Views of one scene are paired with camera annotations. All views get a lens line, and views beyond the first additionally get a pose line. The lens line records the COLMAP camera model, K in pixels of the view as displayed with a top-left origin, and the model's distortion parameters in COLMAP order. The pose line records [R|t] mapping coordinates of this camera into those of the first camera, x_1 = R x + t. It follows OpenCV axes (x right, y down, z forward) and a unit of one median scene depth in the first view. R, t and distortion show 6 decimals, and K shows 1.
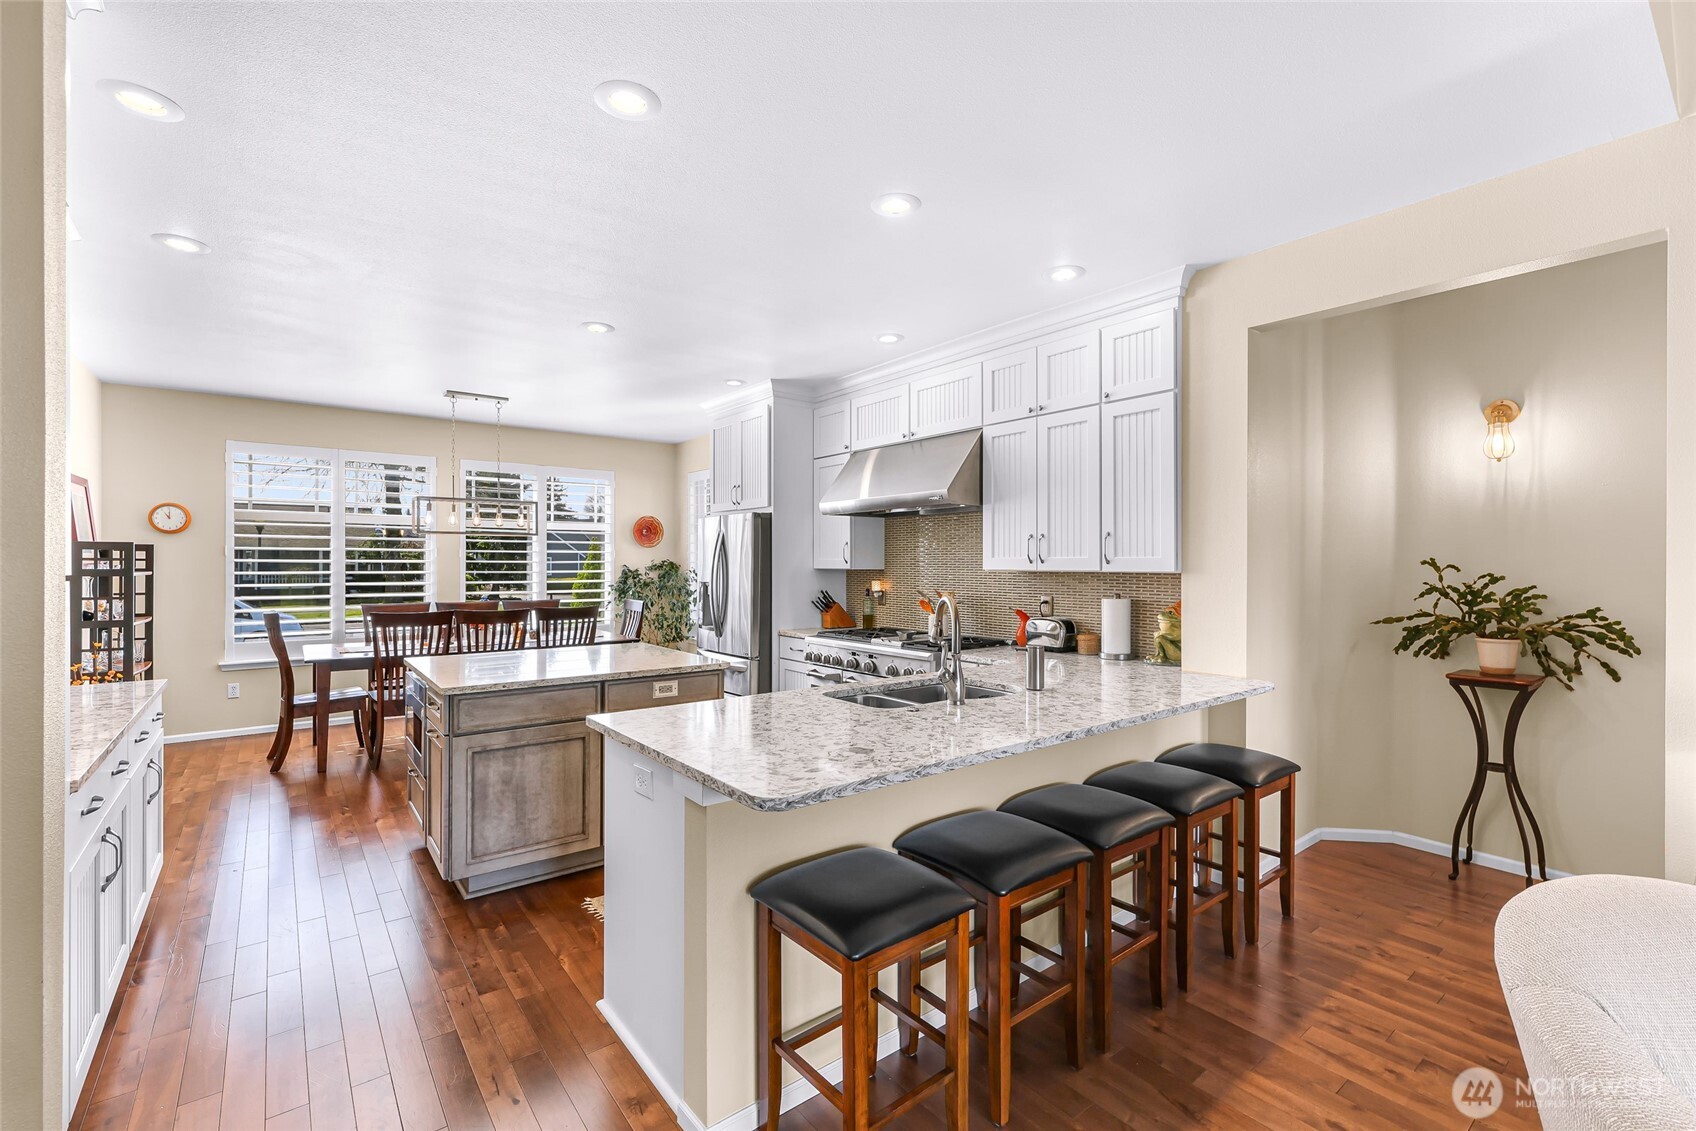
lens RADIAL K [[726.6, 0, 839.1], [0, 726.6, 563.5], [0, 0, 1]] dist [0.001430, -0.001705]
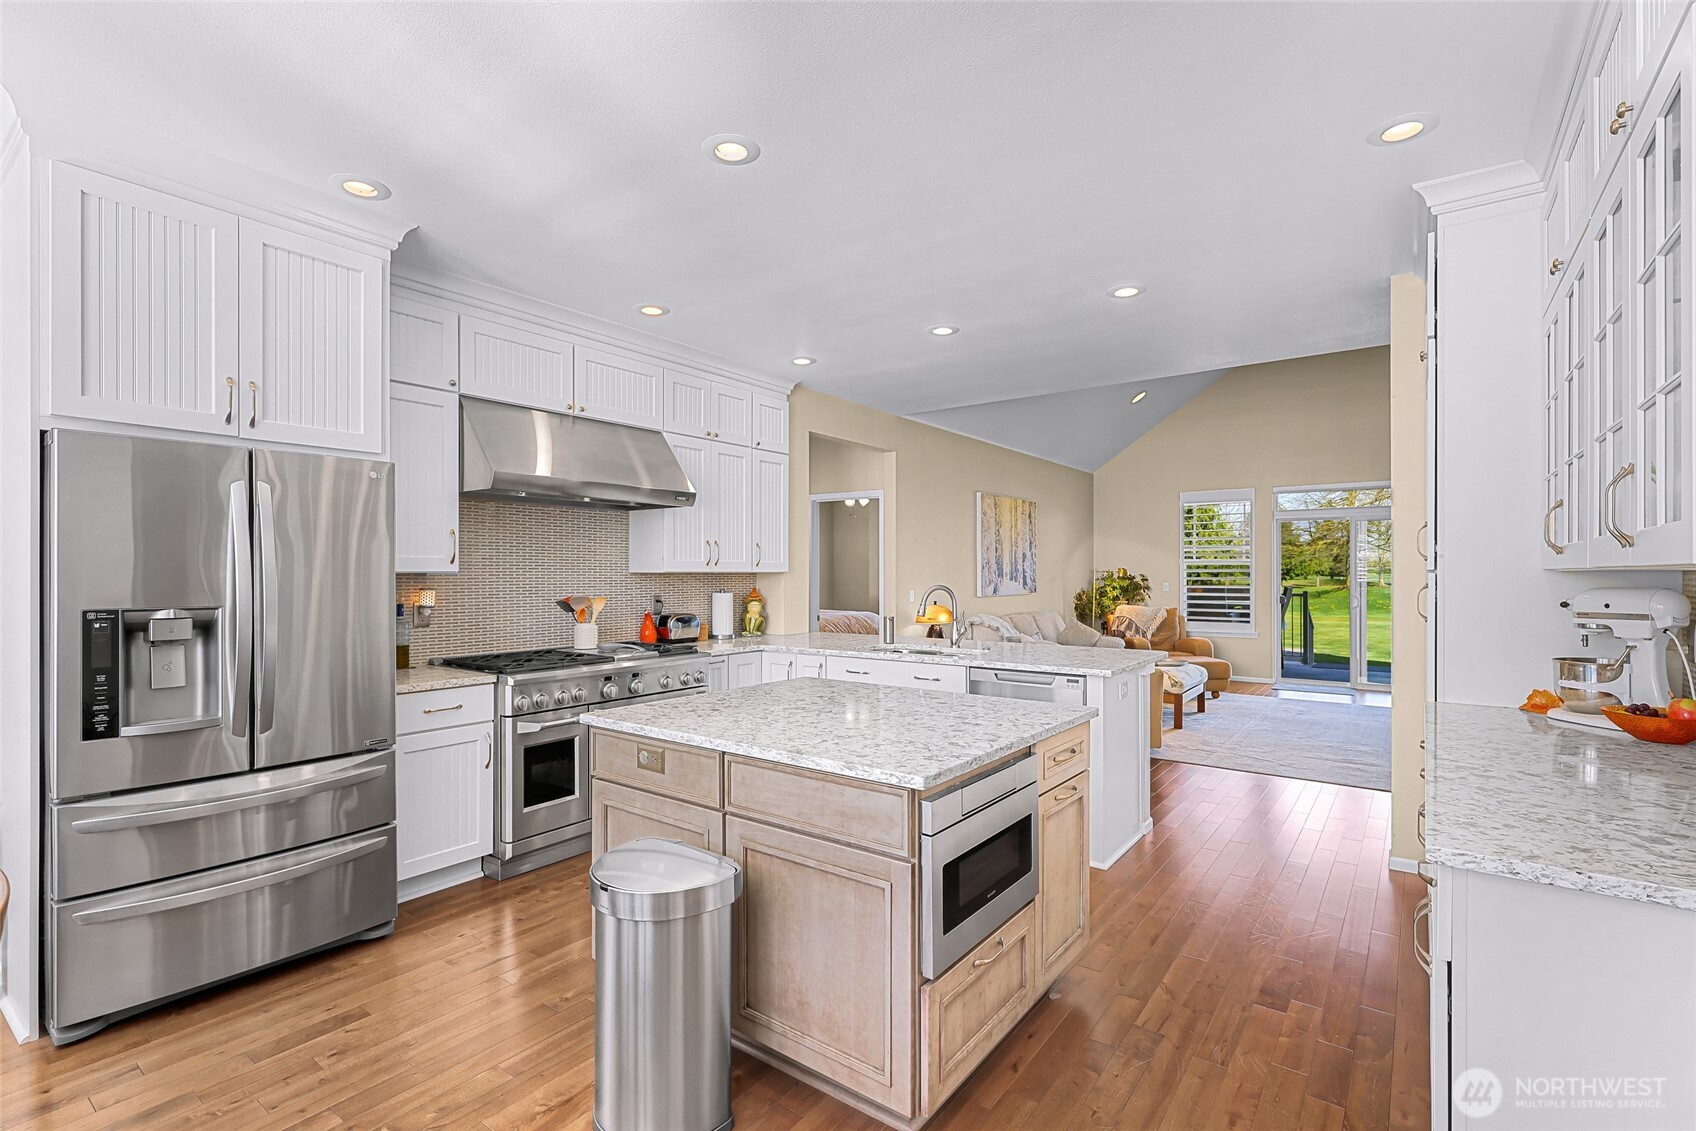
lens RADIAL K [[771.0, 0, 883.9], [0, 771.0, 564.4], [0, 0, 1]] dist [-0.004063, -0.000394]
pose [[-0.302295, 0.006445, 0.953193, -0.985391], [-0.002344, 0.999969, -0.007505, 0.005437], [-0.953211, -0.004503, -0.302271, 1.095150]]
